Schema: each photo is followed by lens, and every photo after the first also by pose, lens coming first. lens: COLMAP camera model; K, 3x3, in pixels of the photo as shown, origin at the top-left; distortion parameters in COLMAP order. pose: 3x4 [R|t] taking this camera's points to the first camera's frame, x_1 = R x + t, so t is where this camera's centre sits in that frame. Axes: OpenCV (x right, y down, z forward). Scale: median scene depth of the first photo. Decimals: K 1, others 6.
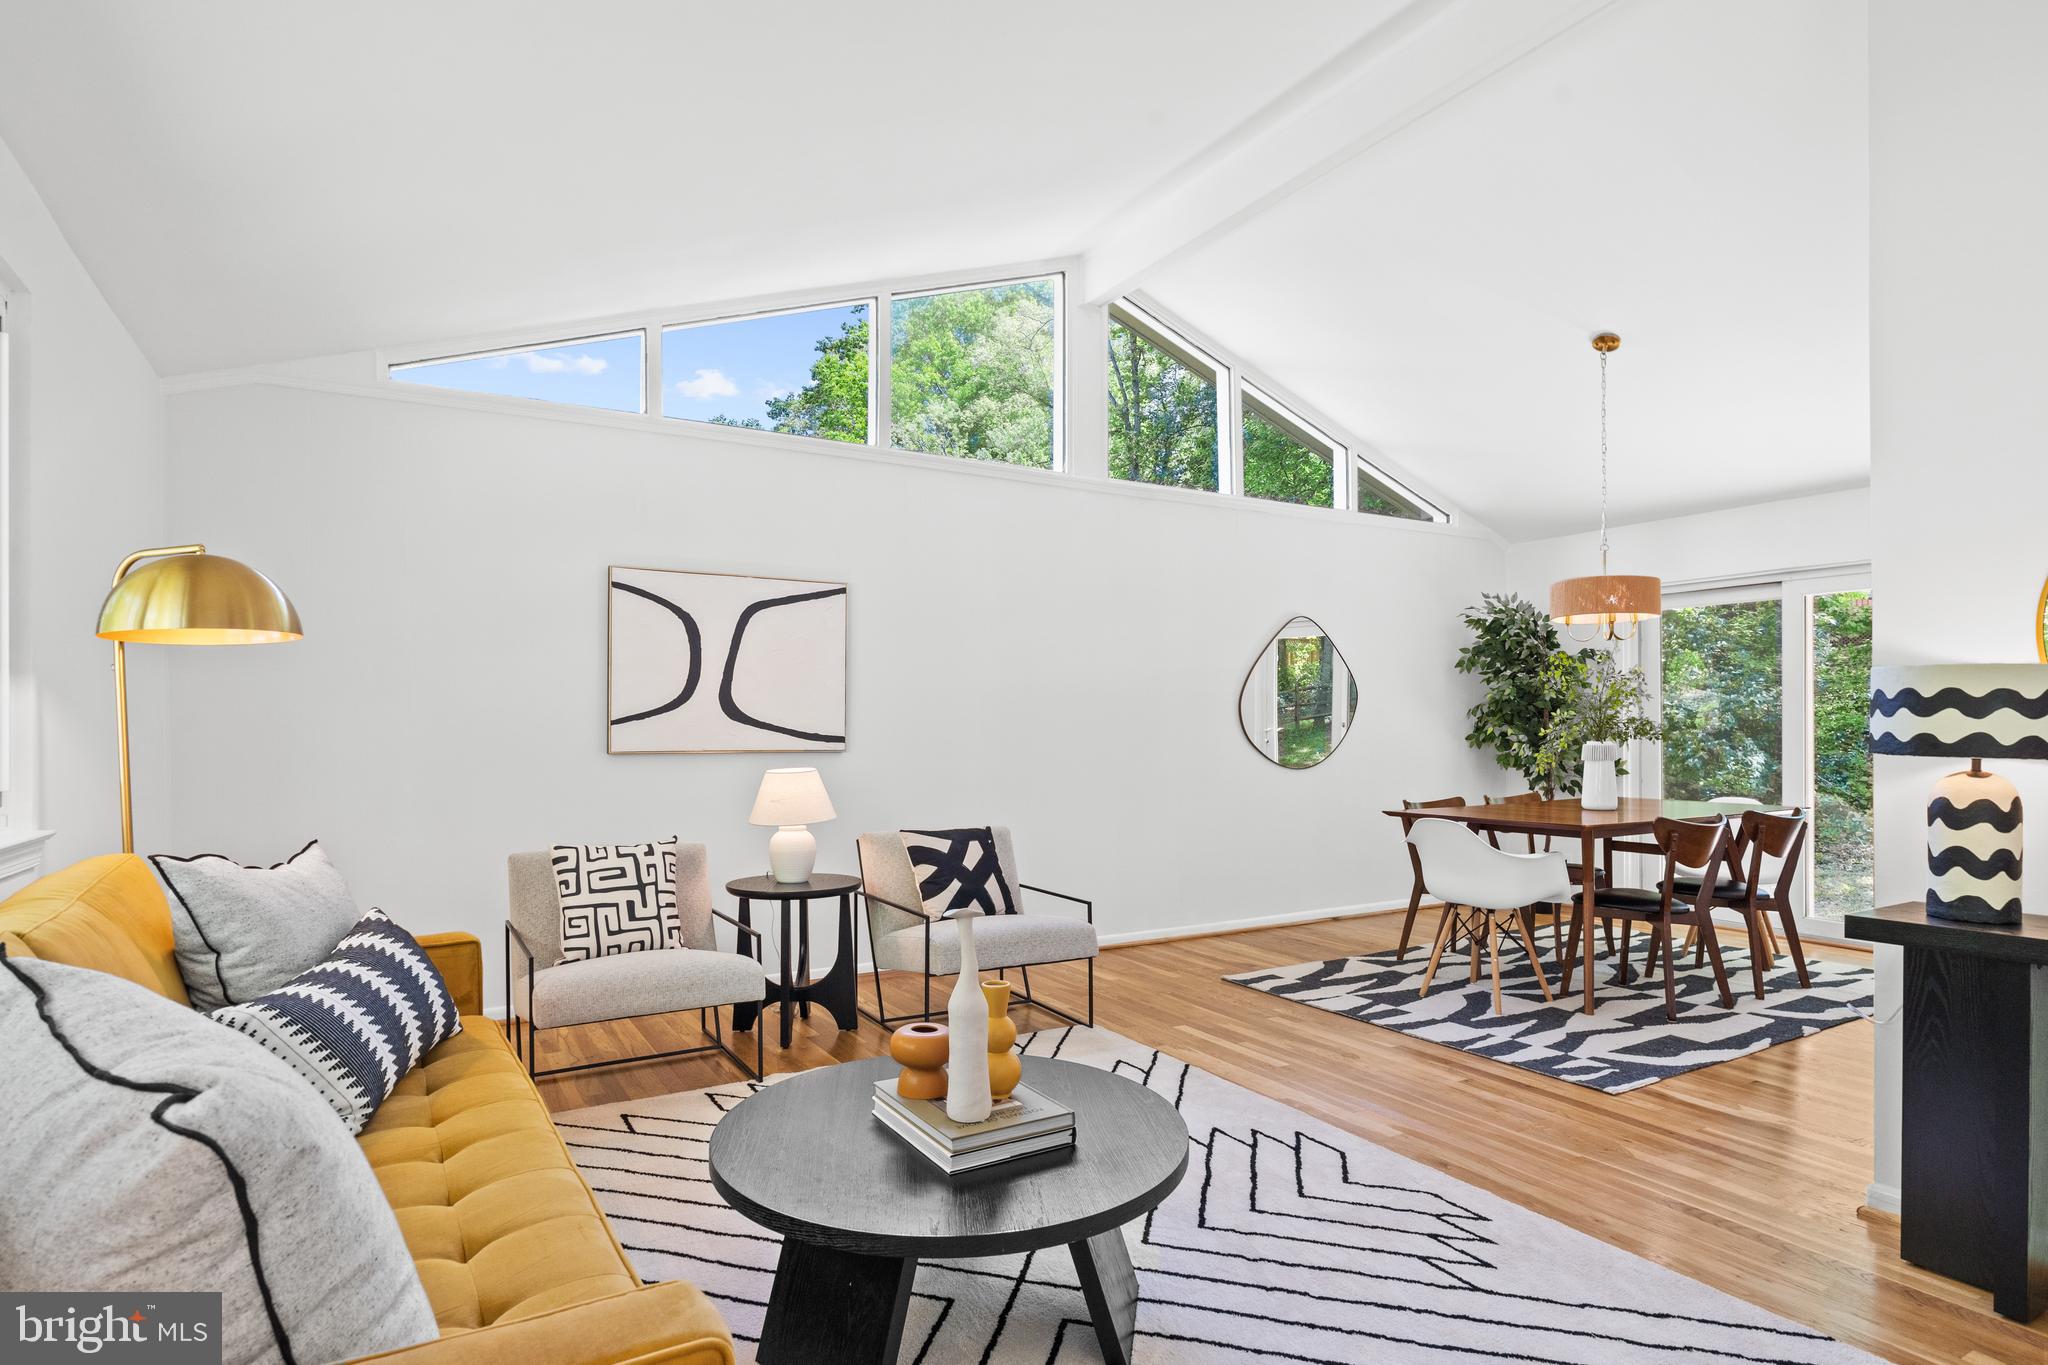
lens RADIAL K [[1068.2, 0, 1023.5], [0, 1068.2, 719.1], [0, 0, 1]] dist [0.000581, -0.000188]
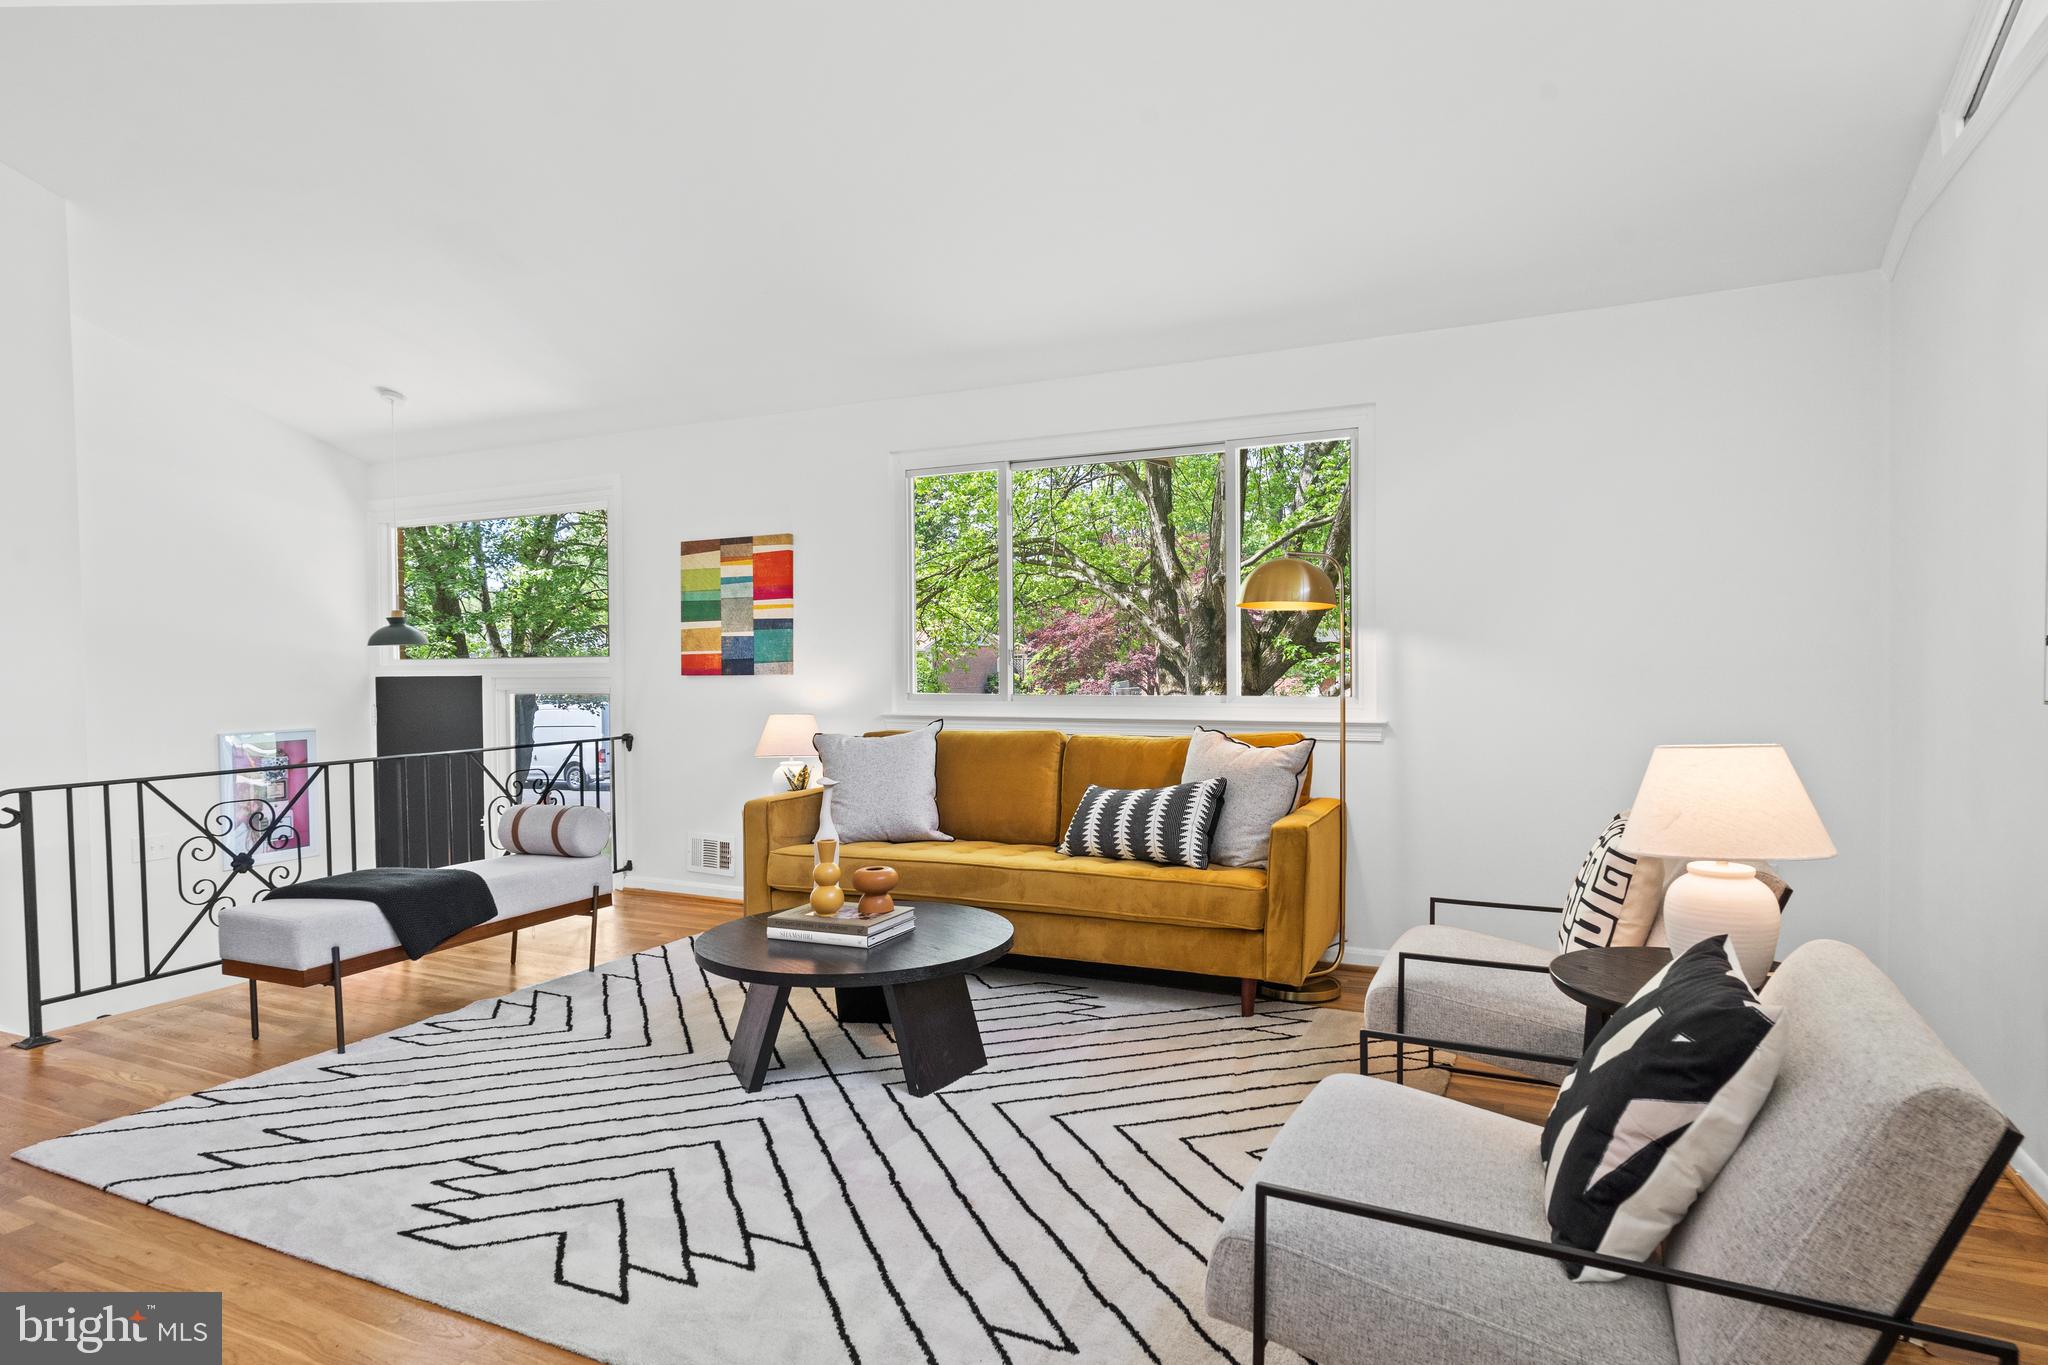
lens RADIAL K [[1150.3, 0, 1016.4], [0, 1150.3, 691.8], [0, 0, 1]] dist [0.000671, 0.000233]
pose [[-0.834107, 0.018277, -0.551300, 0.231701], [0.009784, 0.999784, 0.018342, 0.006010], [0.551516, 0.009905, -0.834105, 0.907853]]
